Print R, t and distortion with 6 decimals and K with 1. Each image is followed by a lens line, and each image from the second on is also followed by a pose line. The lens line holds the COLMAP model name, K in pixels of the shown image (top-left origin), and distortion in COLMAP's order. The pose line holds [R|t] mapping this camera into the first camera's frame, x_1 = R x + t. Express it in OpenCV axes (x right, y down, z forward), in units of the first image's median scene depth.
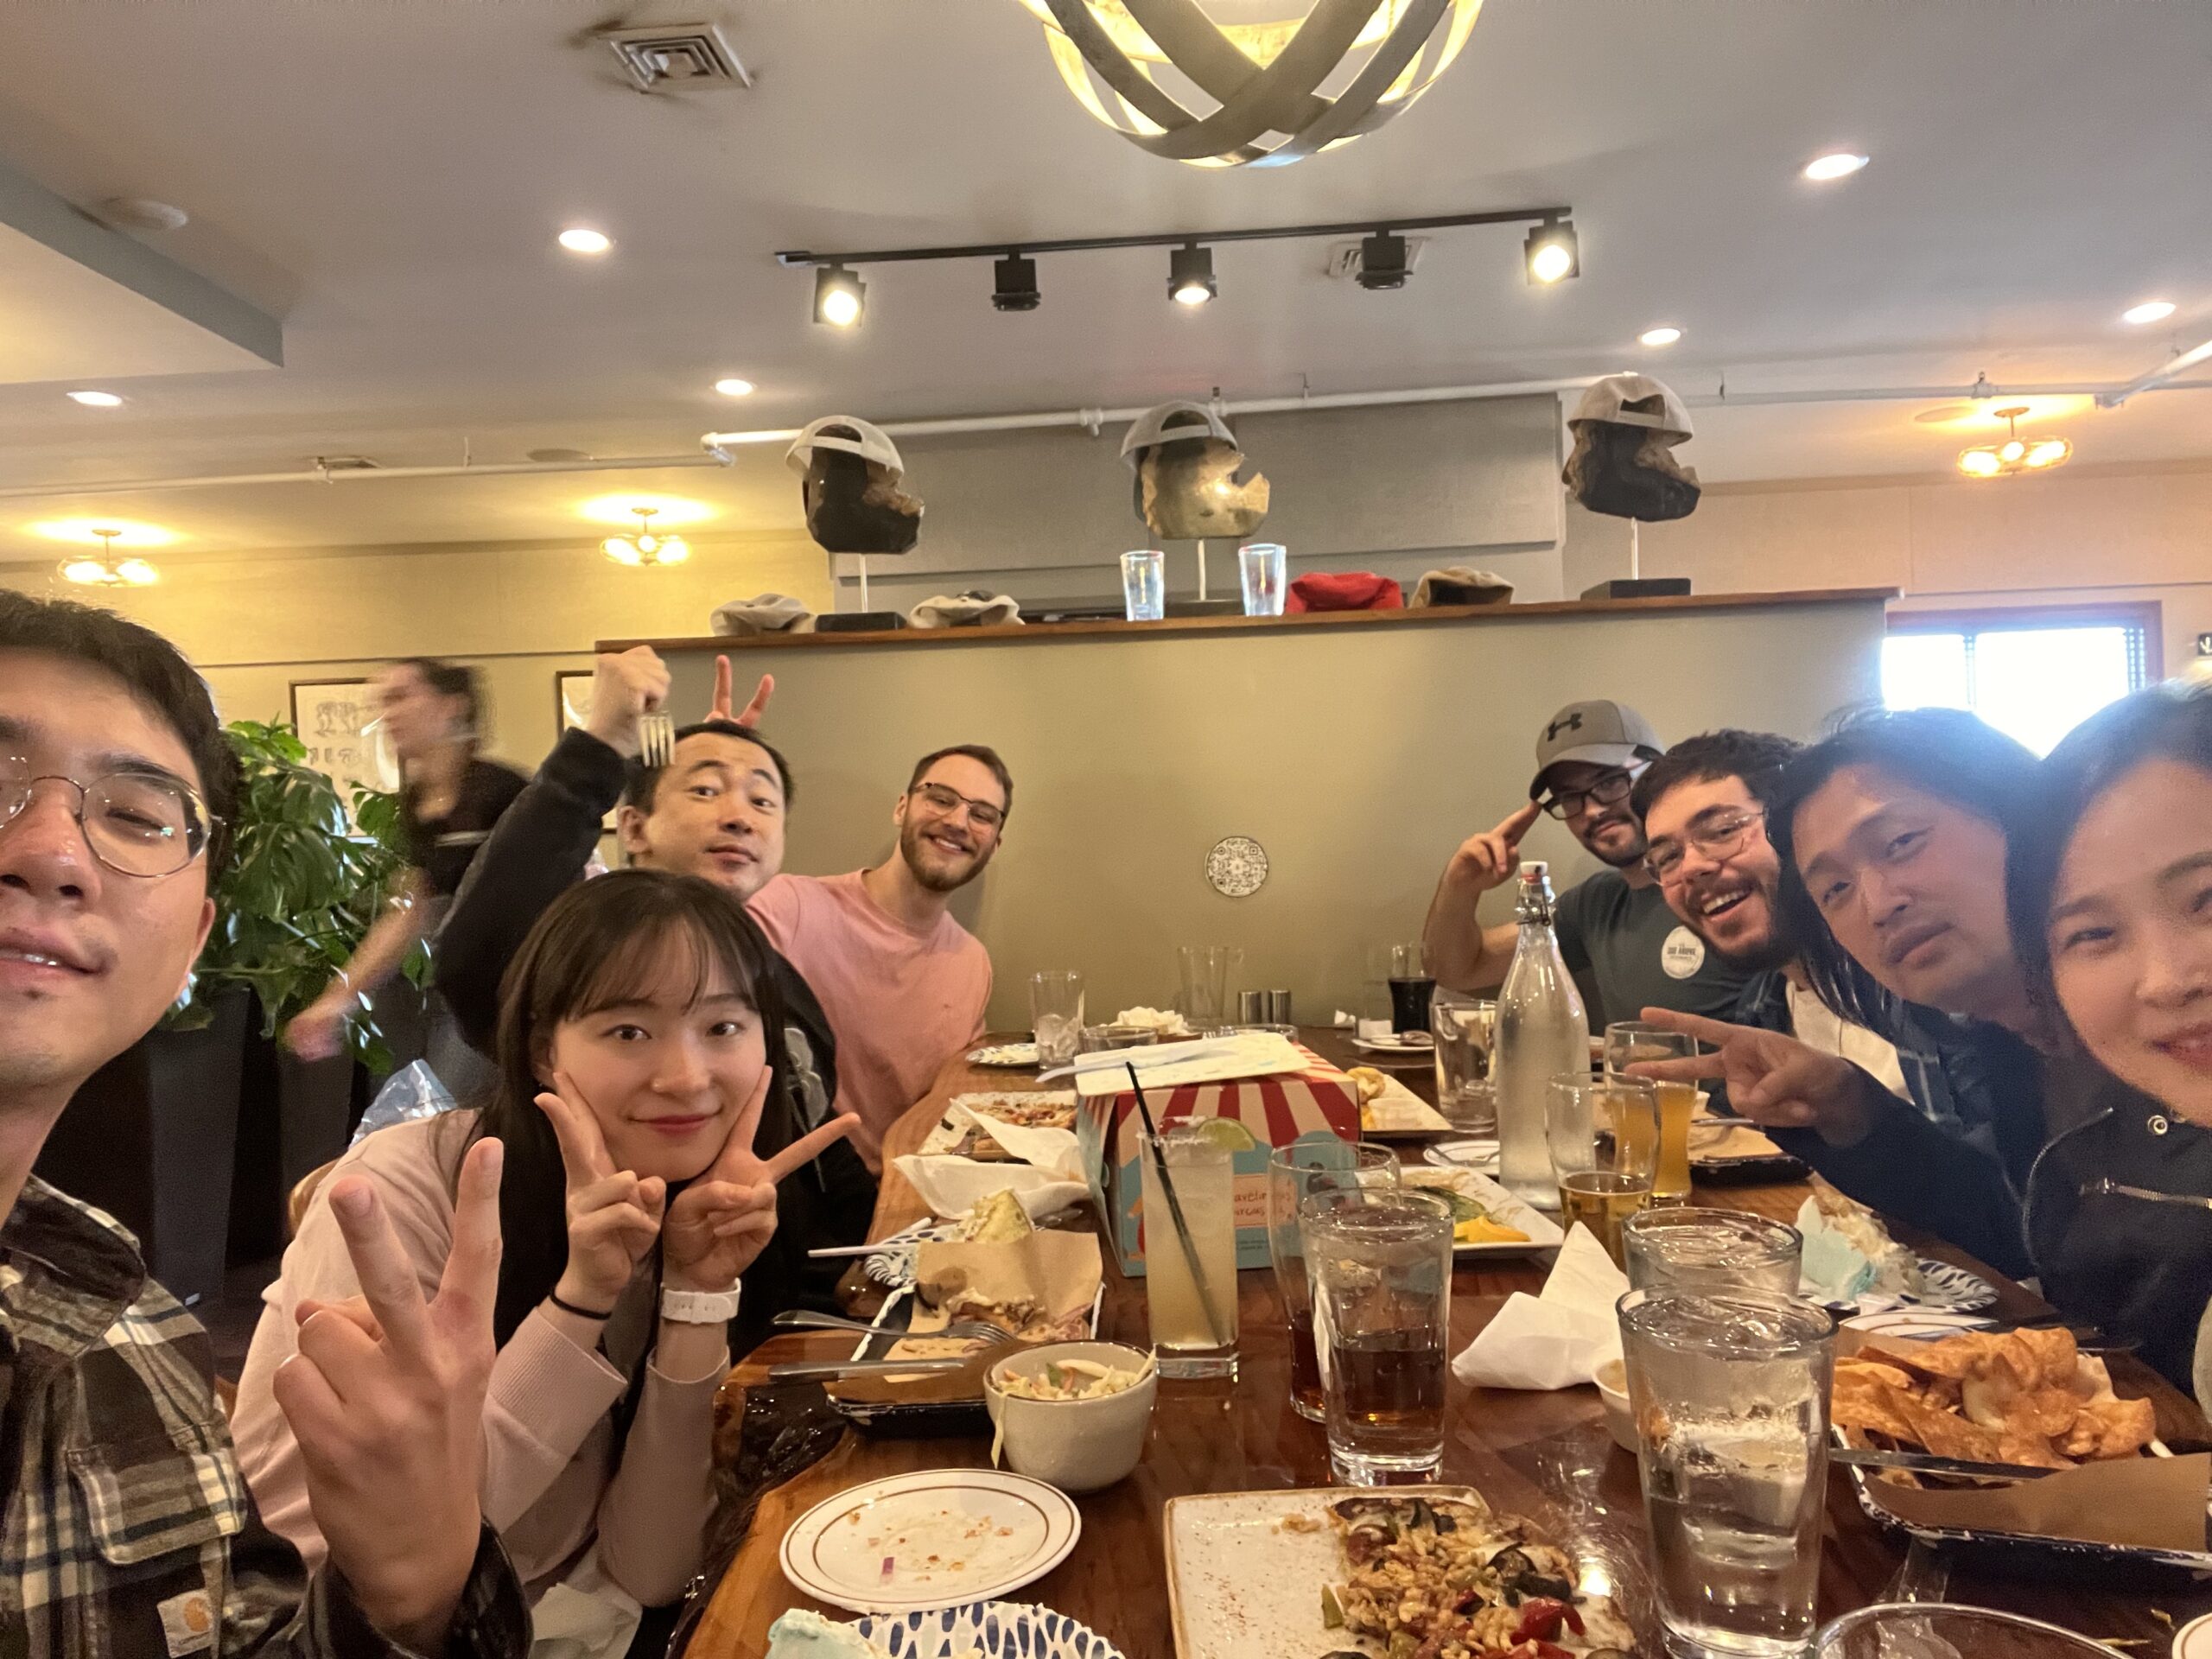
lens RADIAL K [[1503.9, 0, 1098.1], [0, 1503.9, 820.9], [0, 0, 1]] dist [0.037031, -0.046803]
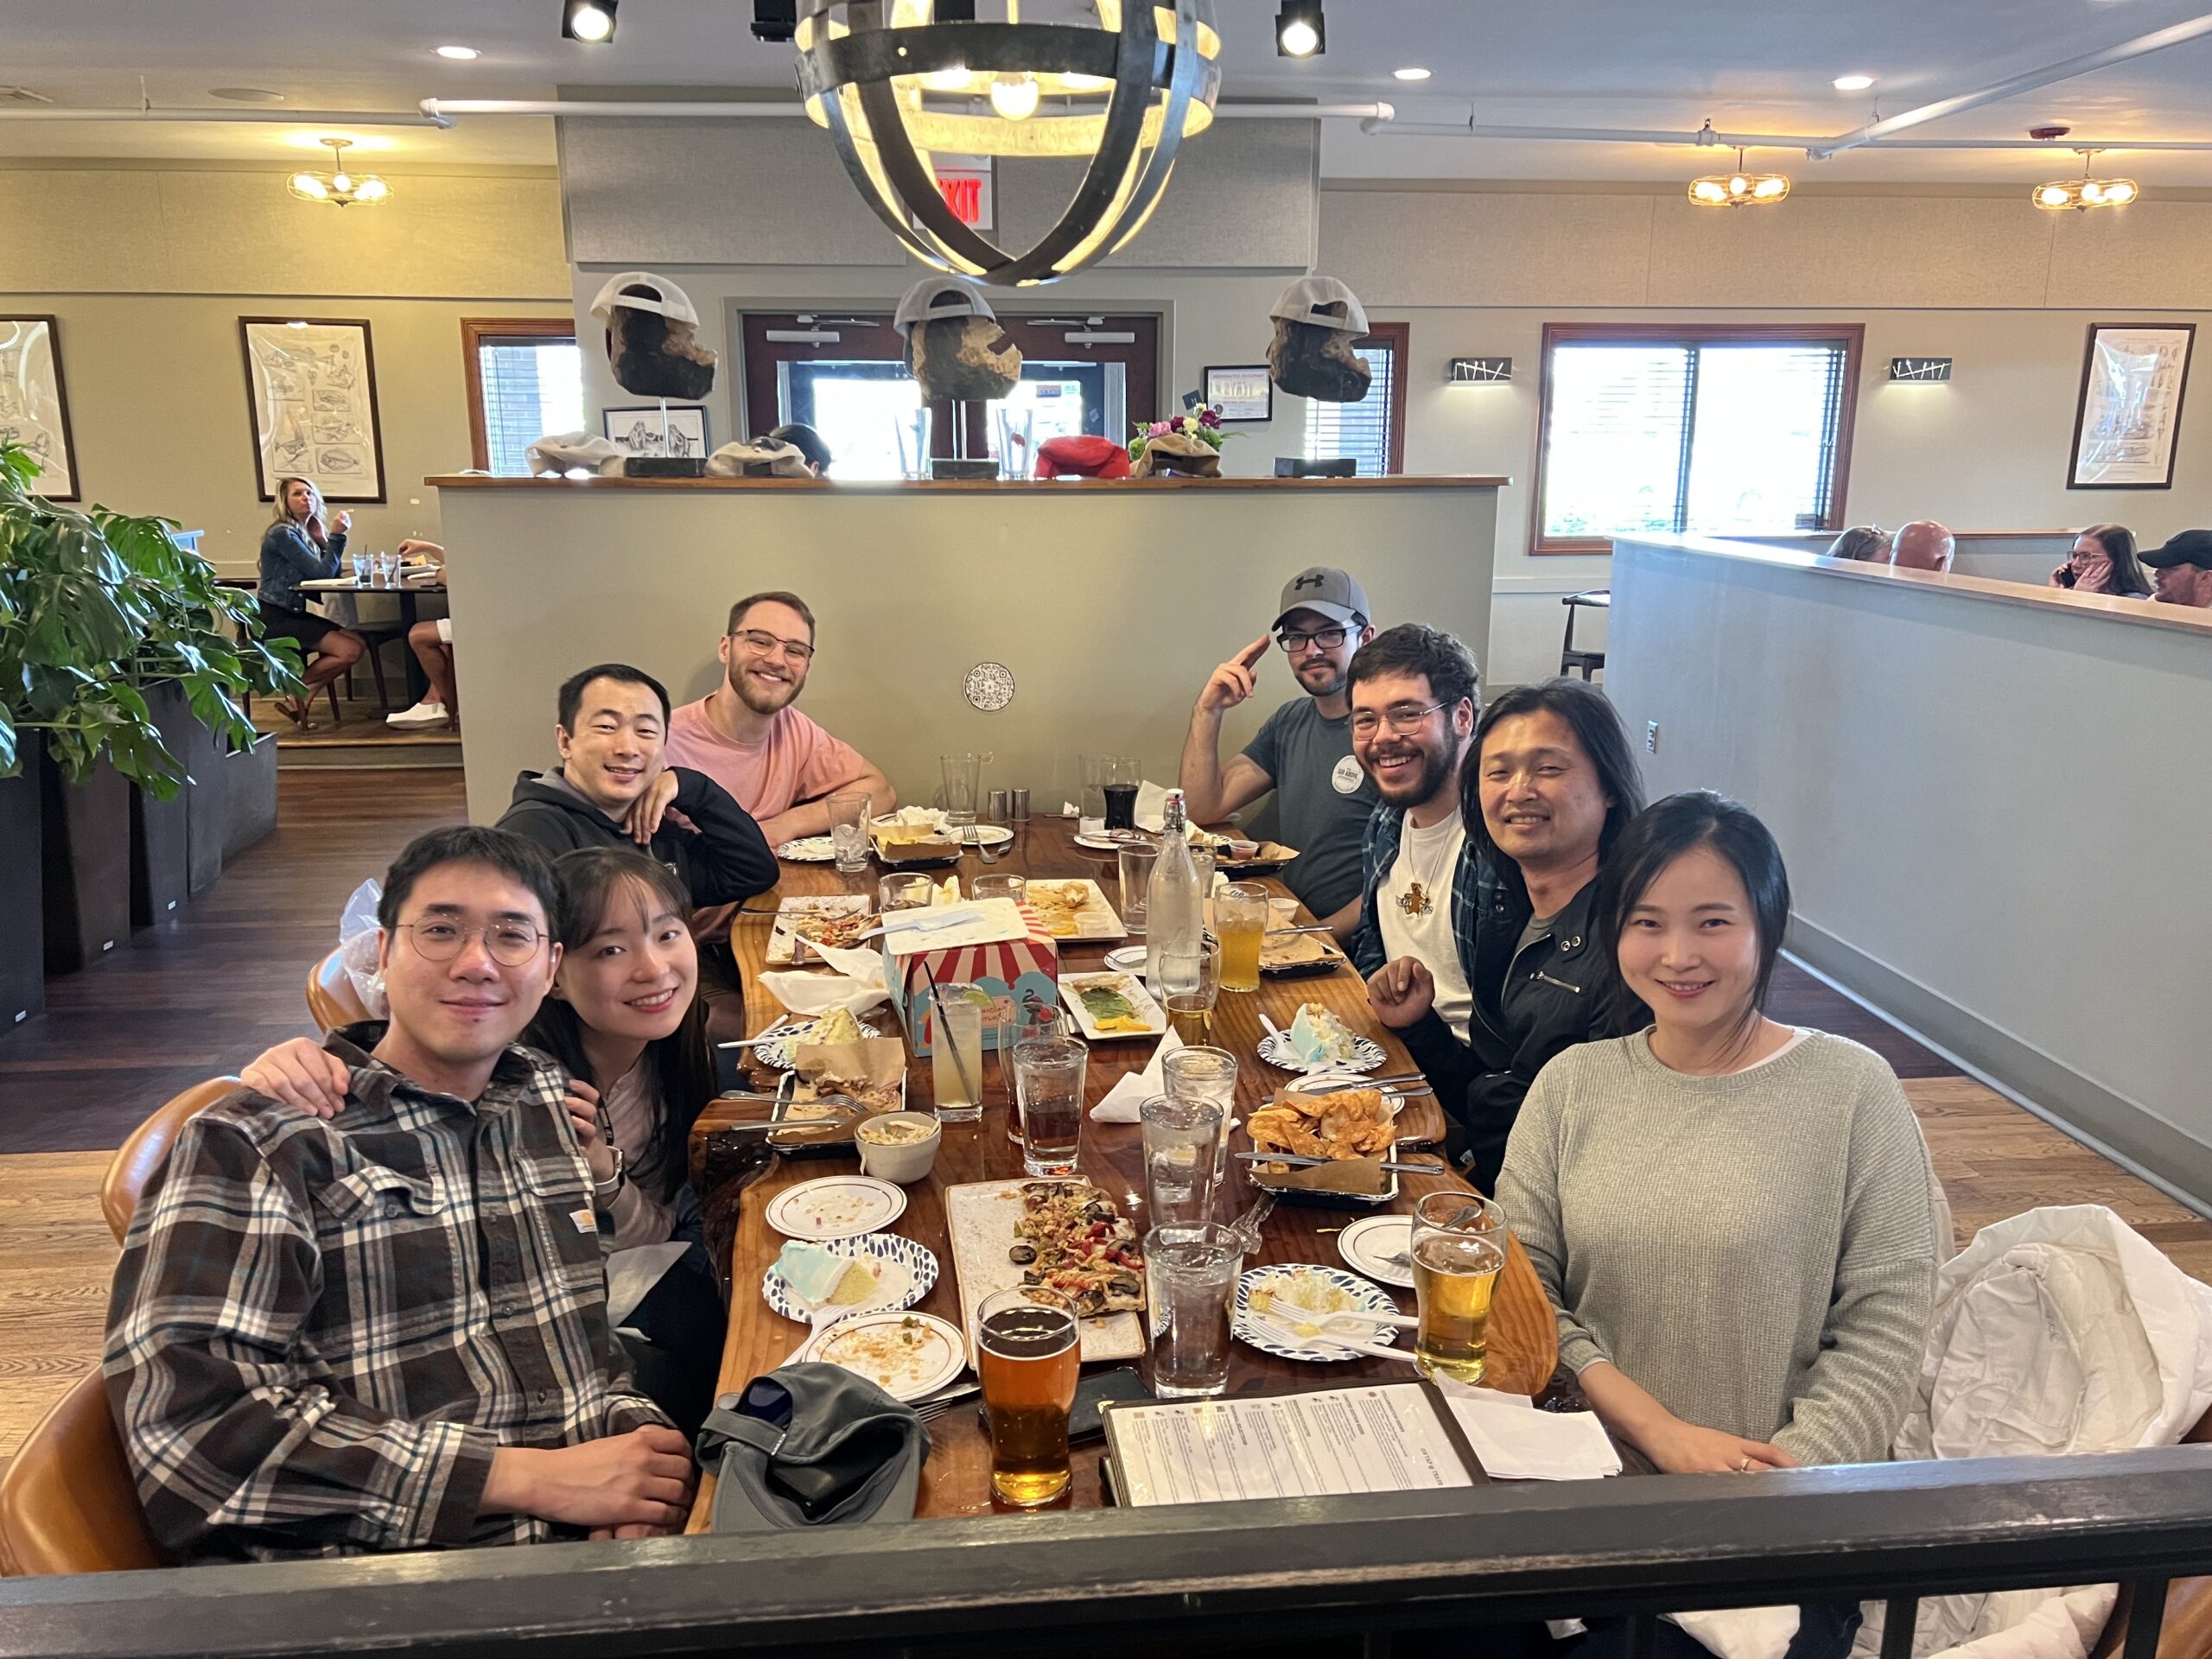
lens RADIAL K [[1657.1, 0, 1105.4], [0, 1657.1, 827.4], [0, 0, 1]] dist [0.013258, -0.018856]
pose [[0.987328, -0.006621, 0.158553, -0.058203], [-0.031387, 0.971244, 0.236009, -0.349534], [-0.155557, -0.237995, 0.958729, -0.671344]]
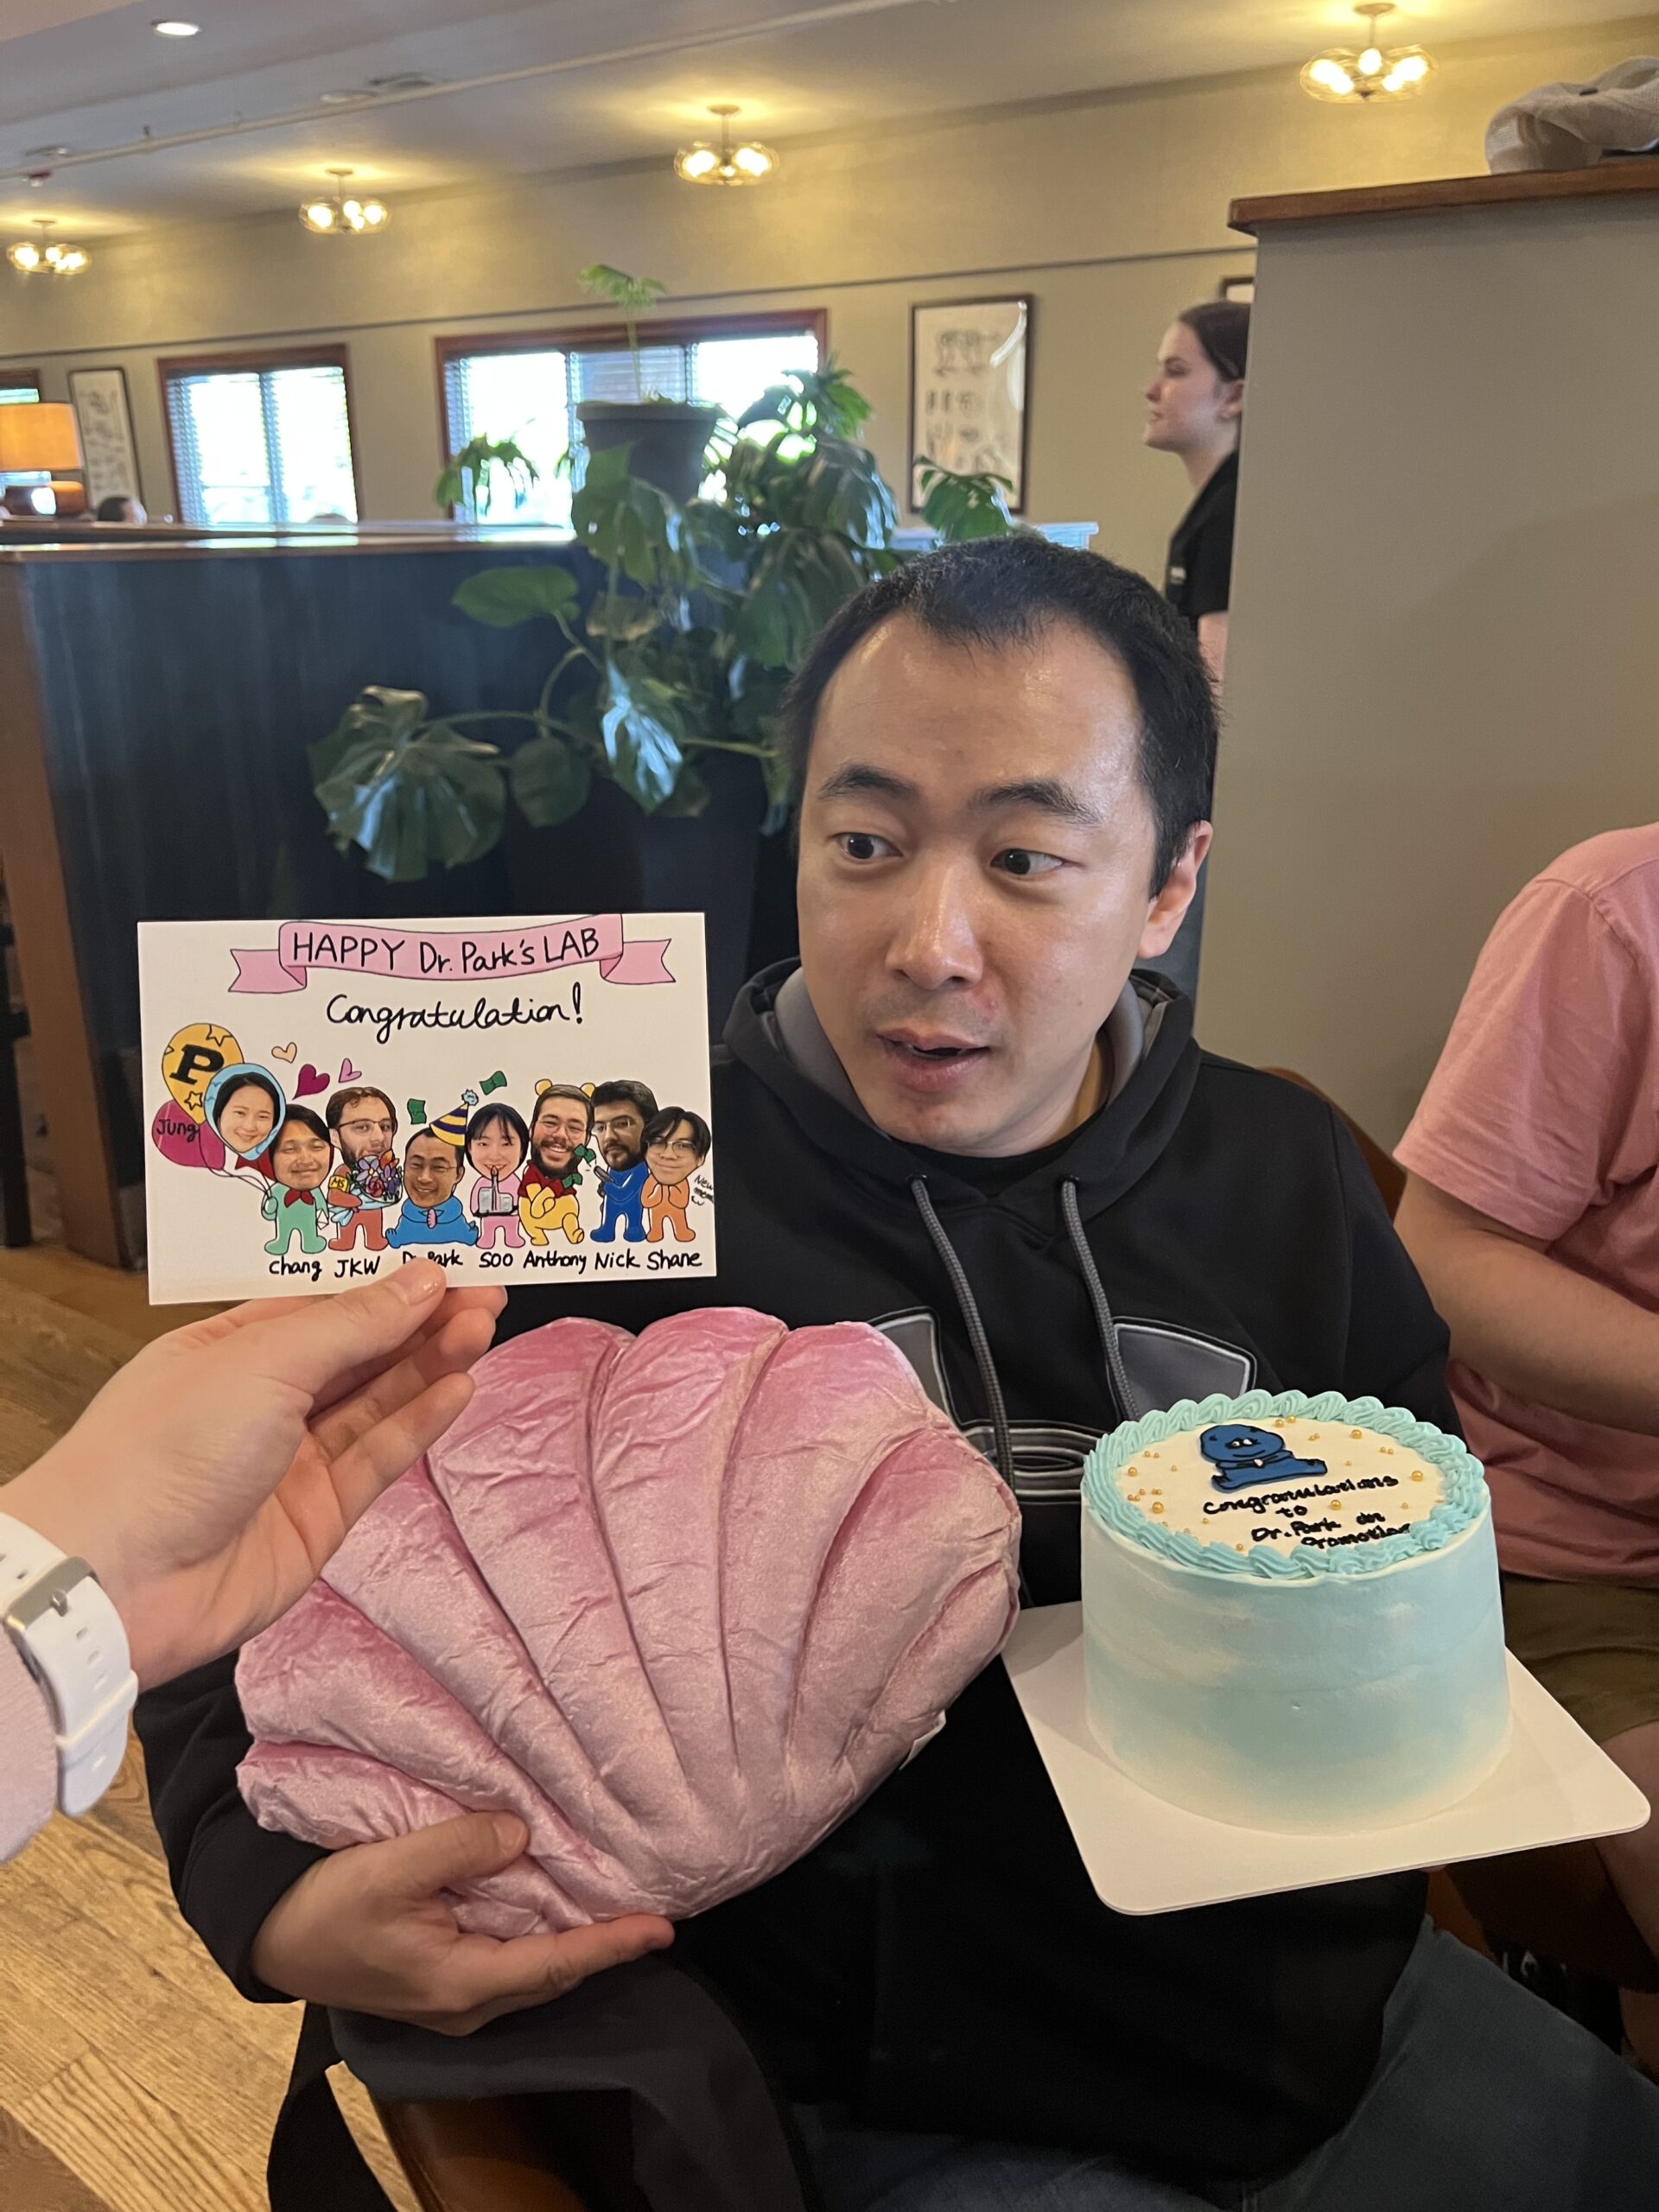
lens RADIAL K [[1657.1, 0, 835.4], [0, 1657.1, 1116.6], [0, 0, 1]] dist [0.013258, -0.018856]
pose [[0.847933, 0.214373, -0.484823, -0.253482], [-0.024276, 0.929326, 0.368462, -0.086115], [0.529547, -0.300662, 0.793211, 0.894837]]
